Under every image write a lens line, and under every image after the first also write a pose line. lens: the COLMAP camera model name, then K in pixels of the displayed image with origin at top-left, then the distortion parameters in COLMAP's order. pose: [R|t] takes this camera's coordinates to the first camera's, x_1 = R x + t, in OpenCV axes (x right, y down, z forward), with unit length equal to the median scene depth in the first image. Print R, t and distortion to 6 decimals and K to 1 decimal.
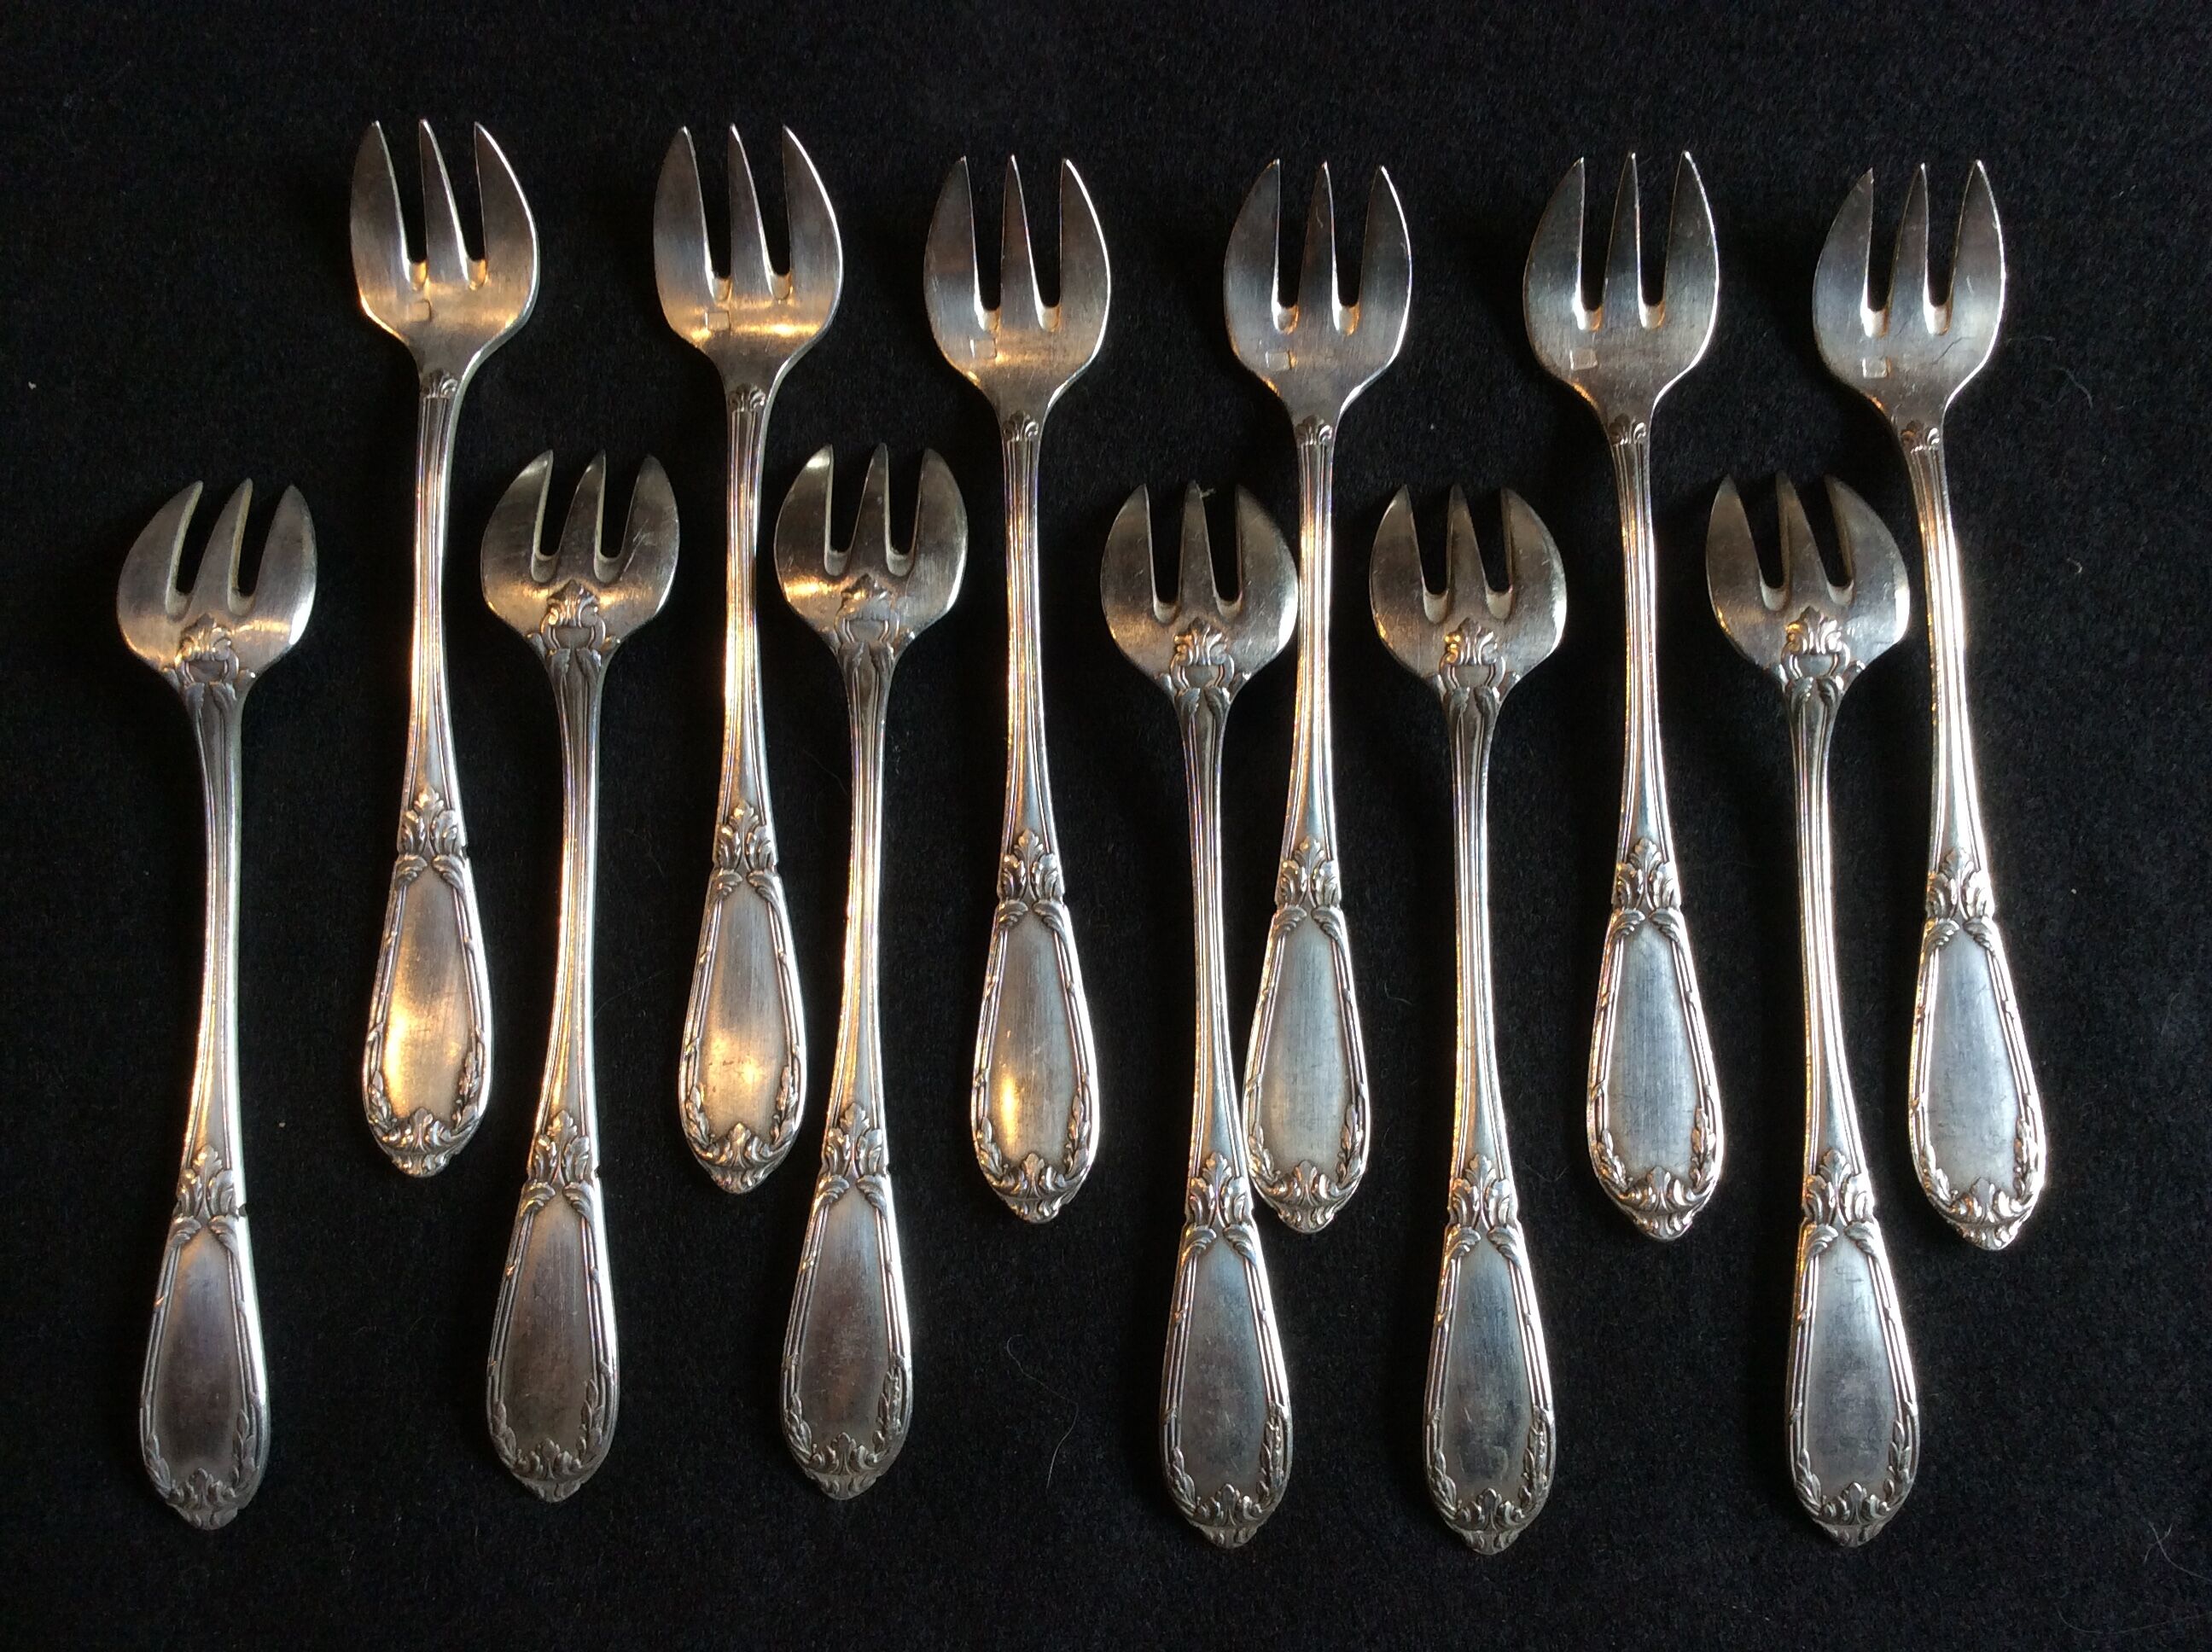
lens RADIAL K [[1776.8, 0, 1101.4], [0, 1776.8, 806.6], [0, 0, 1]] dist [-0.001454, -0.005805]
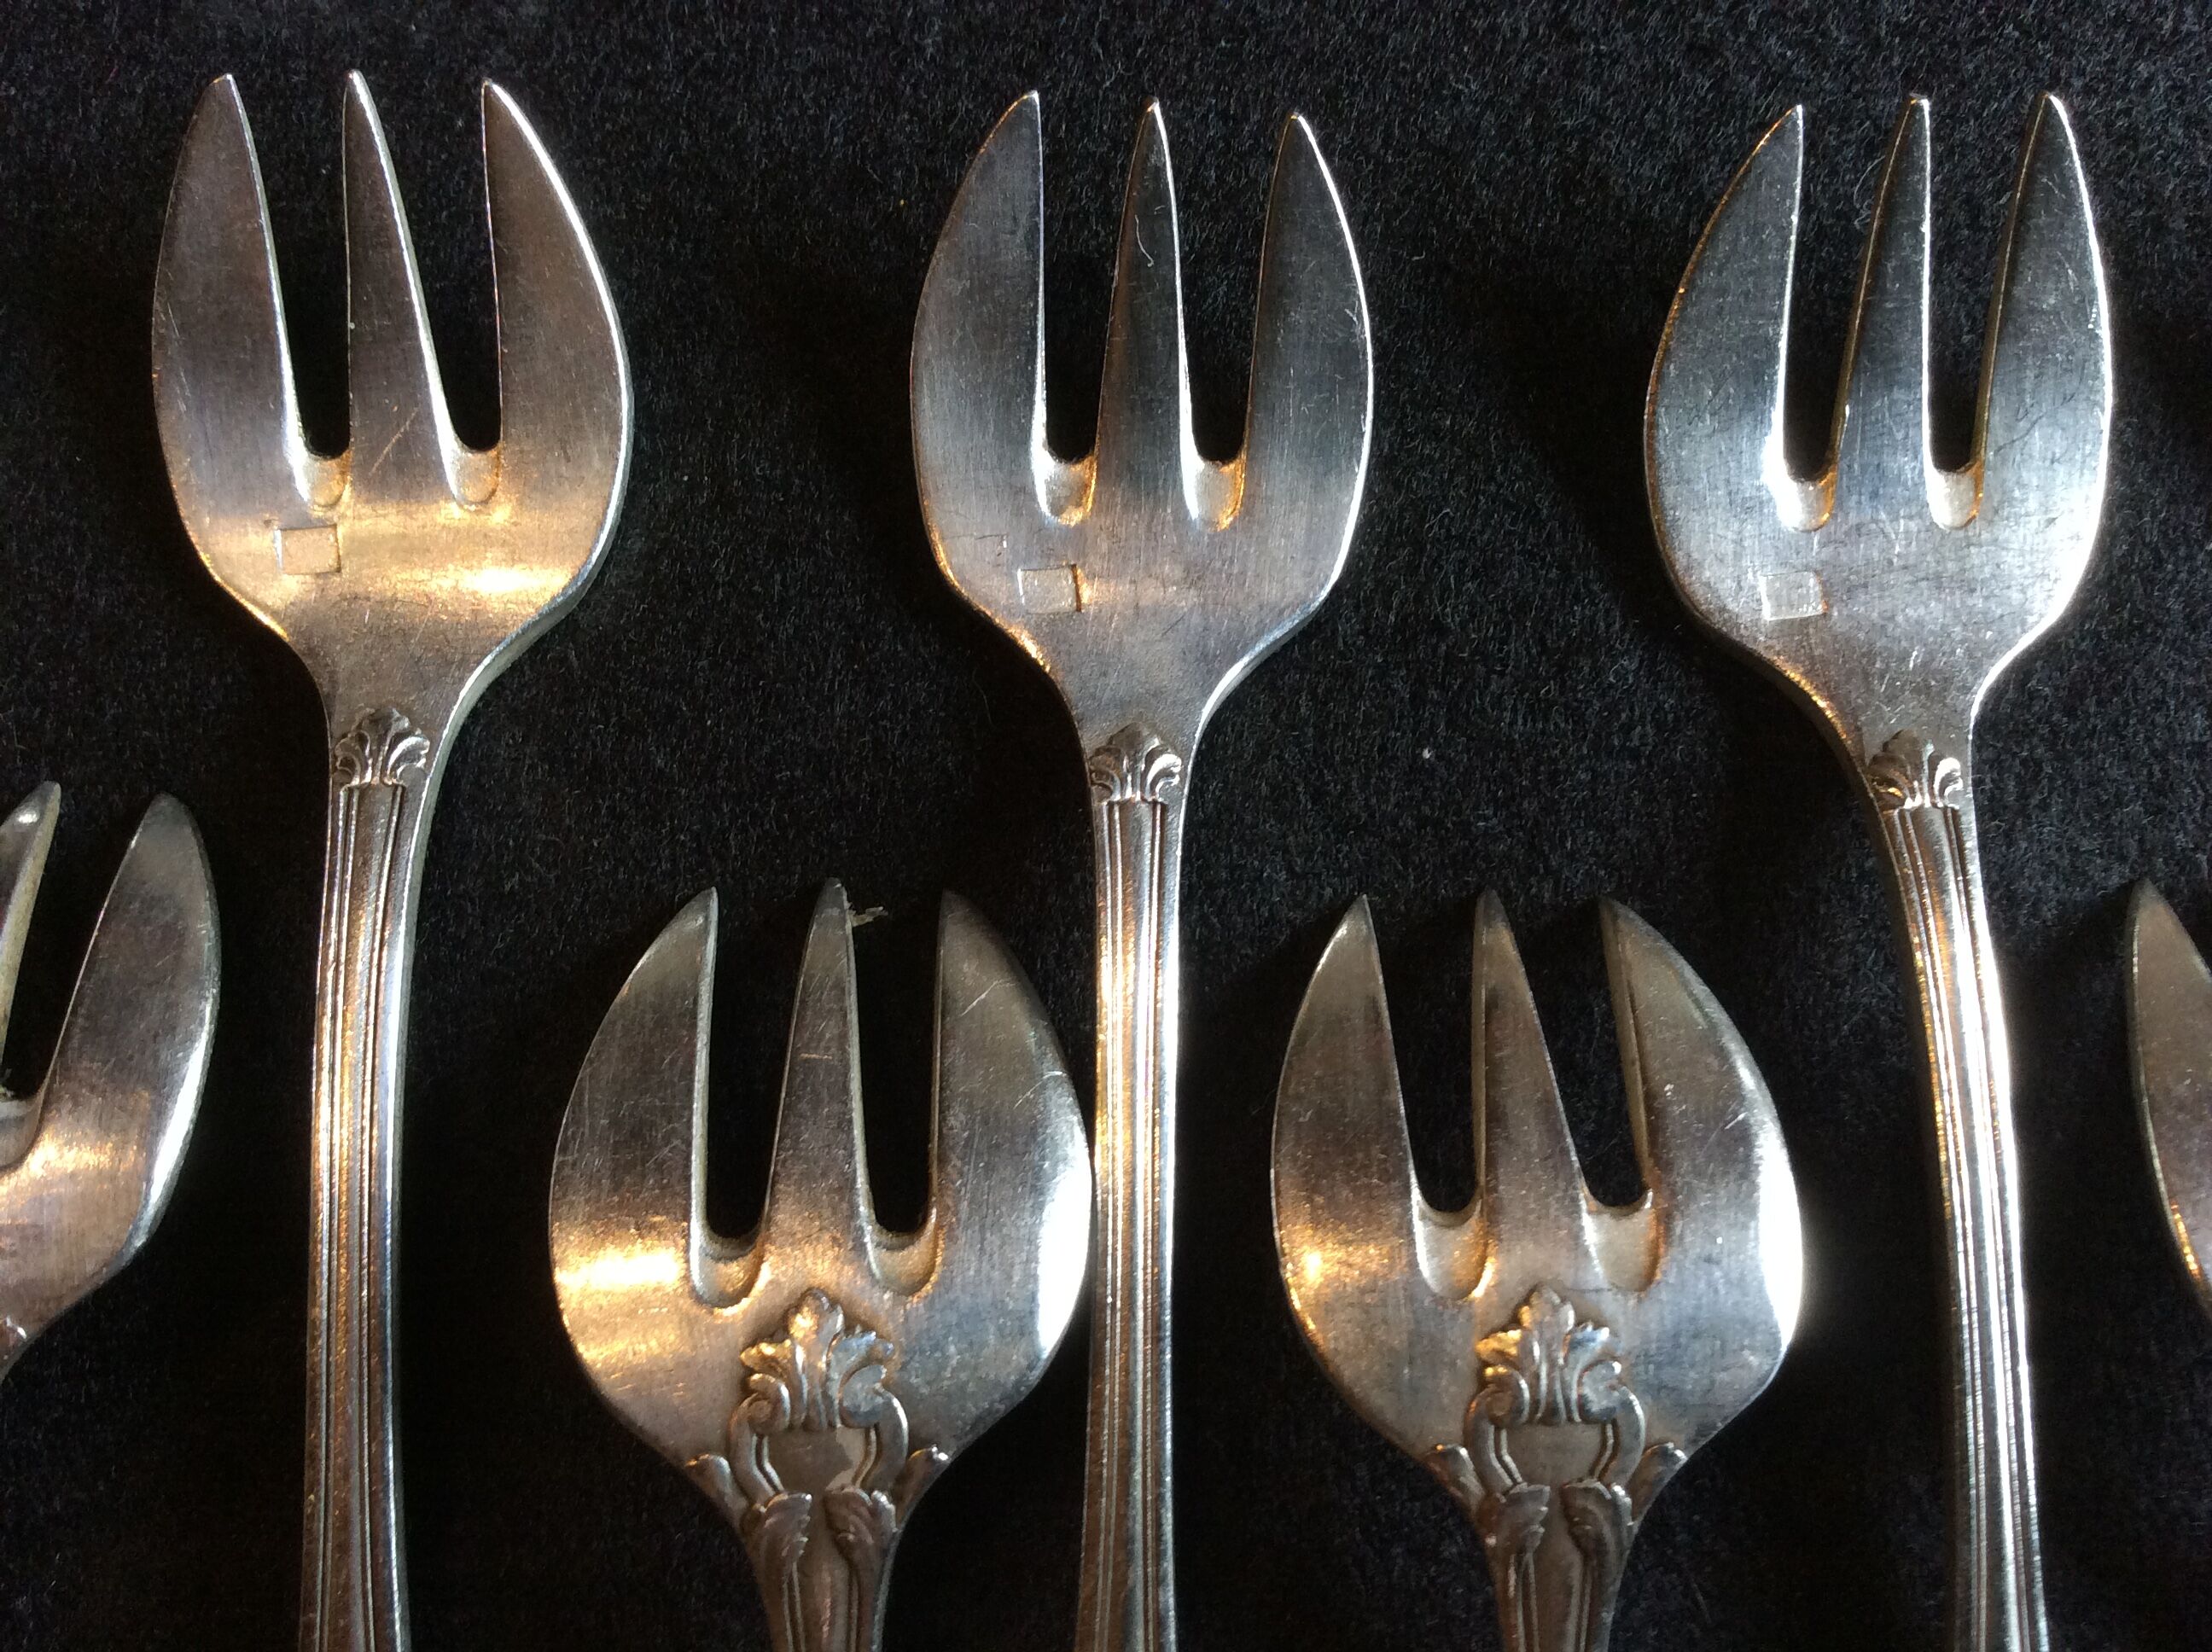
lens RADIAL K [[2064.8, 0, 1106.0], [0, 2064.8, 826.0], [0, 0, 1]] dist [0.018940, -0.087142]
pose [[0.997914, 0.004784, 0.064375, 0.085729], [0.001861, 0.994702, -0.102783, -0.154458], [-0.064526, 0.102688, 0.992619, 0.557089]]
